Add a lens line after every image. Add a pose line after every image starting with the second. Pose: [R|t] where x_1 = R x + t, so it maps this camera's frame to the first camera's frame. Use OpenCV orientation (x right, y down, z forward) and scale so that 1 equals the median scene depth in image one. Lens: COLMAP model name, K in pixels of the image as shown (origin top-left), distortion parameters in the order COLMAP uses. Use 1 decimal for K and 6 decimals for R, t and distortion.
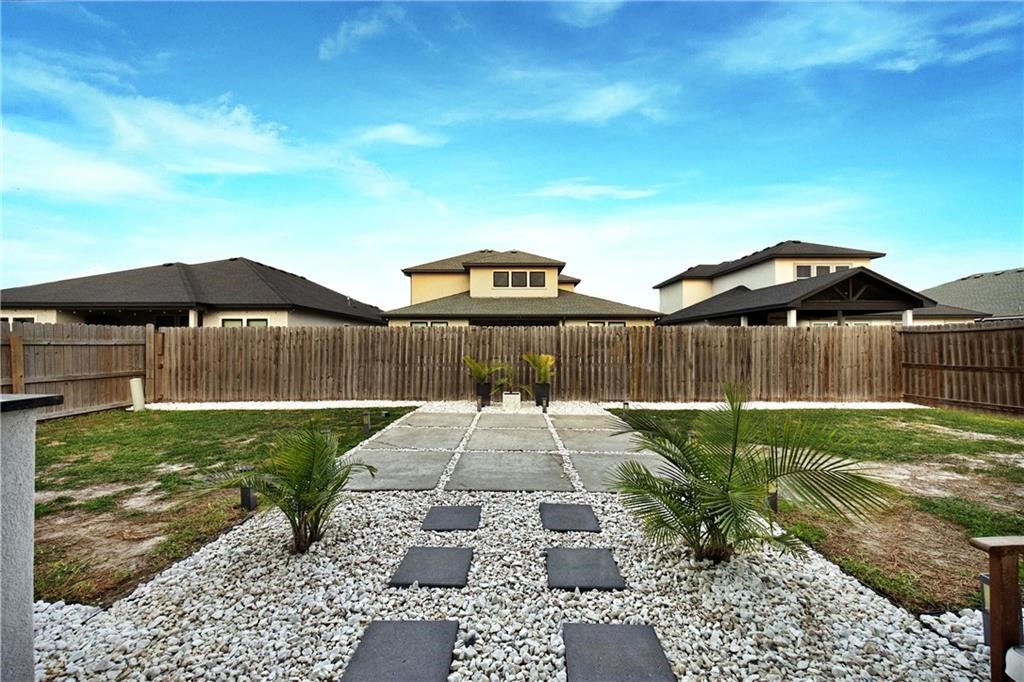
lens RADIAL K [[374.5, 0, 510.6], [0, 374.5, 337.4], [0, 0, 1]] dist [-0.005576, 0.000123]
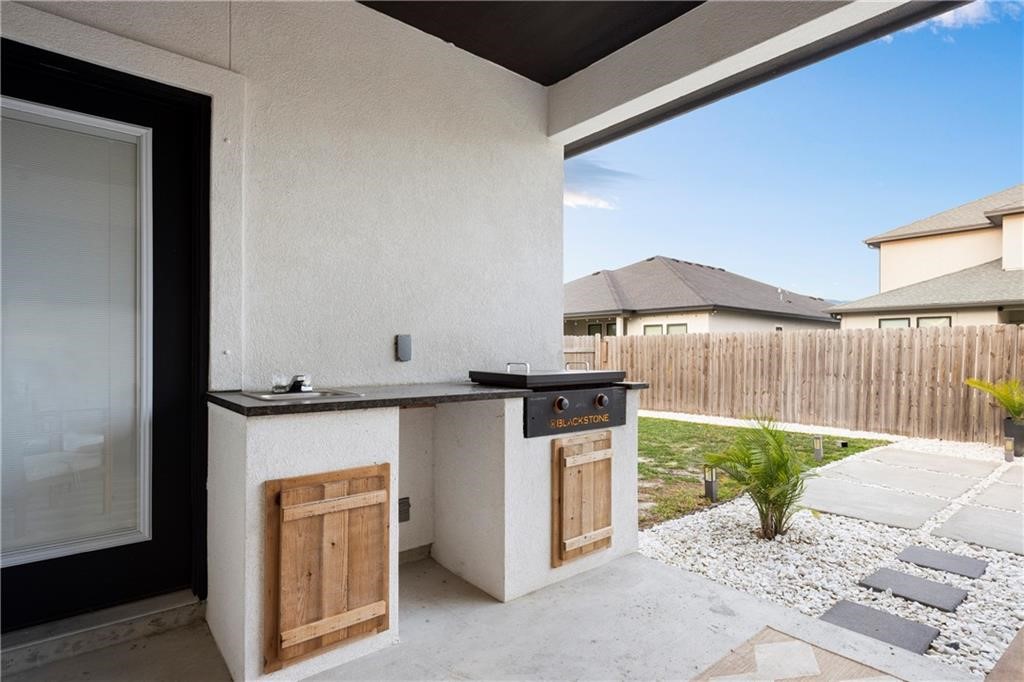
lens RADIAL K [[520.4, 0, 521.8], [0, 520.4, 354.0], [0, 0, 1]] dist [-0.001189, 0.000217]
pose [[0.651577, 0.006866, -0.758552, 0.038067], [0.008943, 0.999820, 0.016732, -0.003388], [0.758530, -0.017686, 0.651398, -0.156141]]
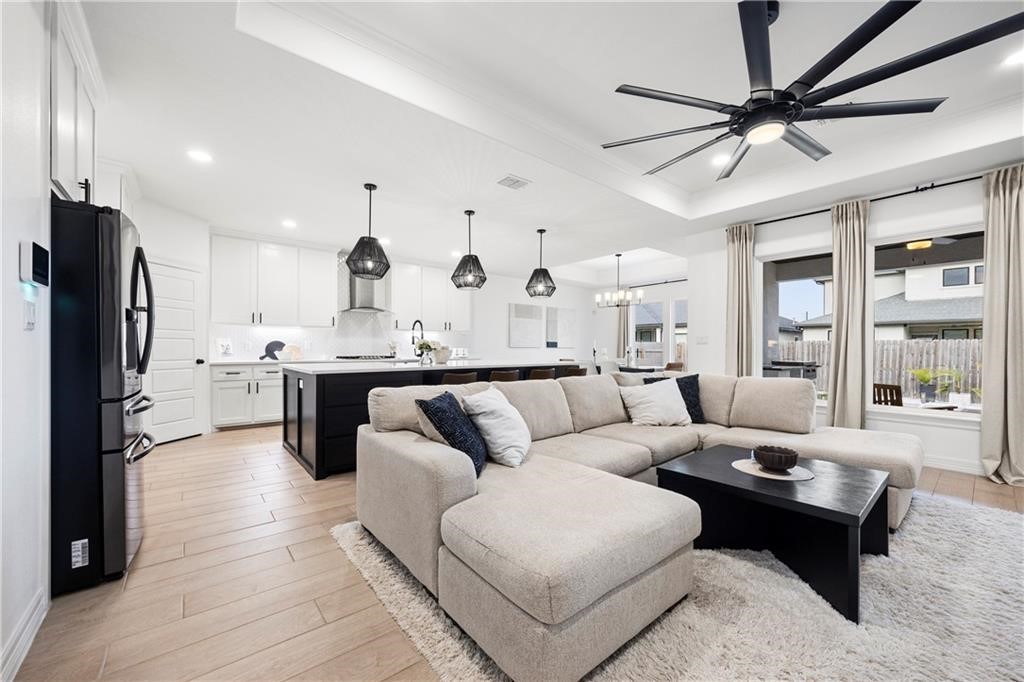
lens RADIAL K [[412.1, 0, 526.5], [0, 412.1, 346.8], [0, 0, 1]] dist [0.004591, 0.000261]
pose [[0.669851, 0.001231, -0.742494, 0.056861], [0.006662, 0.999948, 0.007668, -0.026017], [0.742465, -0.010083, 0.669809, -0.928572]]
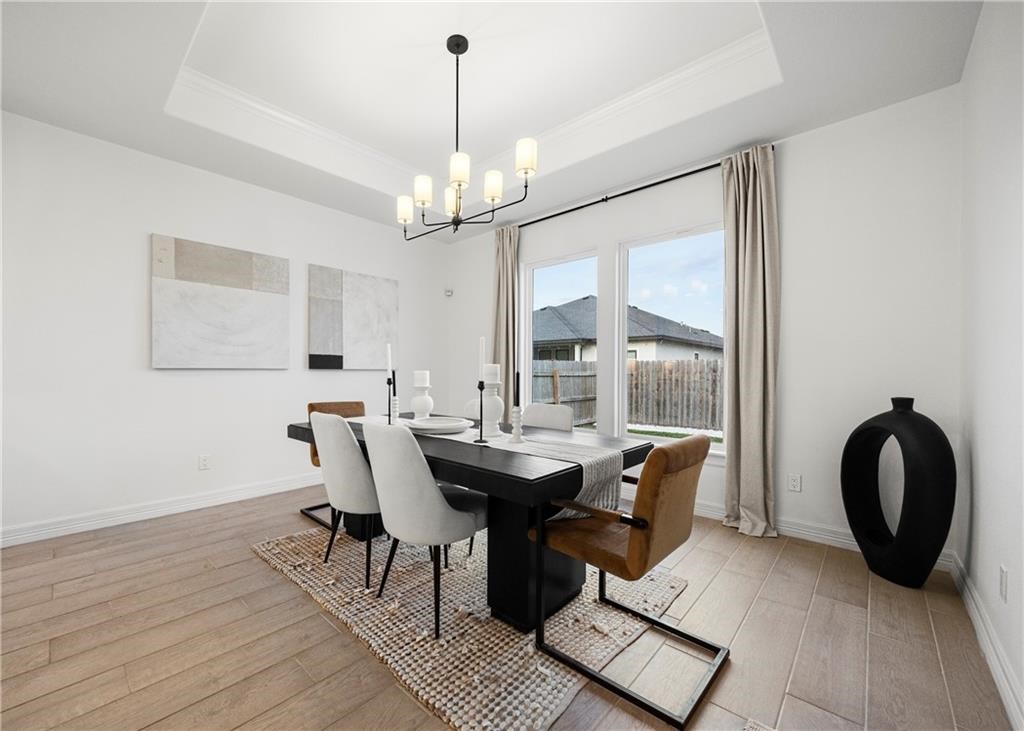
lens RADIAL K [[406.3, 0, 486.9], [0, 406.3, 373.3], [0, 0, 1]] dist [0.002037, 0.002411]
pose [[0.749173, 0.006965, -0.662338, -0.345475], [0.007579, 0.999789, 0.019086, -0.016949], [0.662331, -0.019318, 0.748962, -0.286670]]
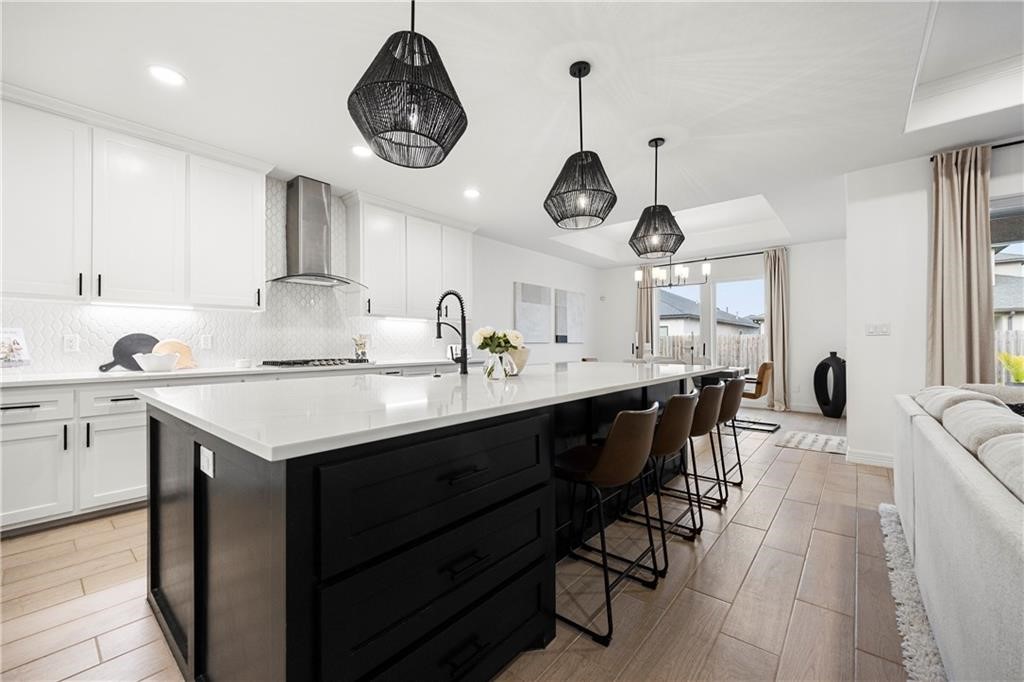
lens RADIAL K [[412.1, 0, 512.3], [0, 412.1, 341.1], [0, 0, 1]] dist [0.004591, 0.000261]
pose [[0.784383, -0.004368, -0.620261, -0.311618], [0.011149, 0.999913, 0.007058, -0.025422], [0.620177, -0.012452, 0.784363, -0.846891]]
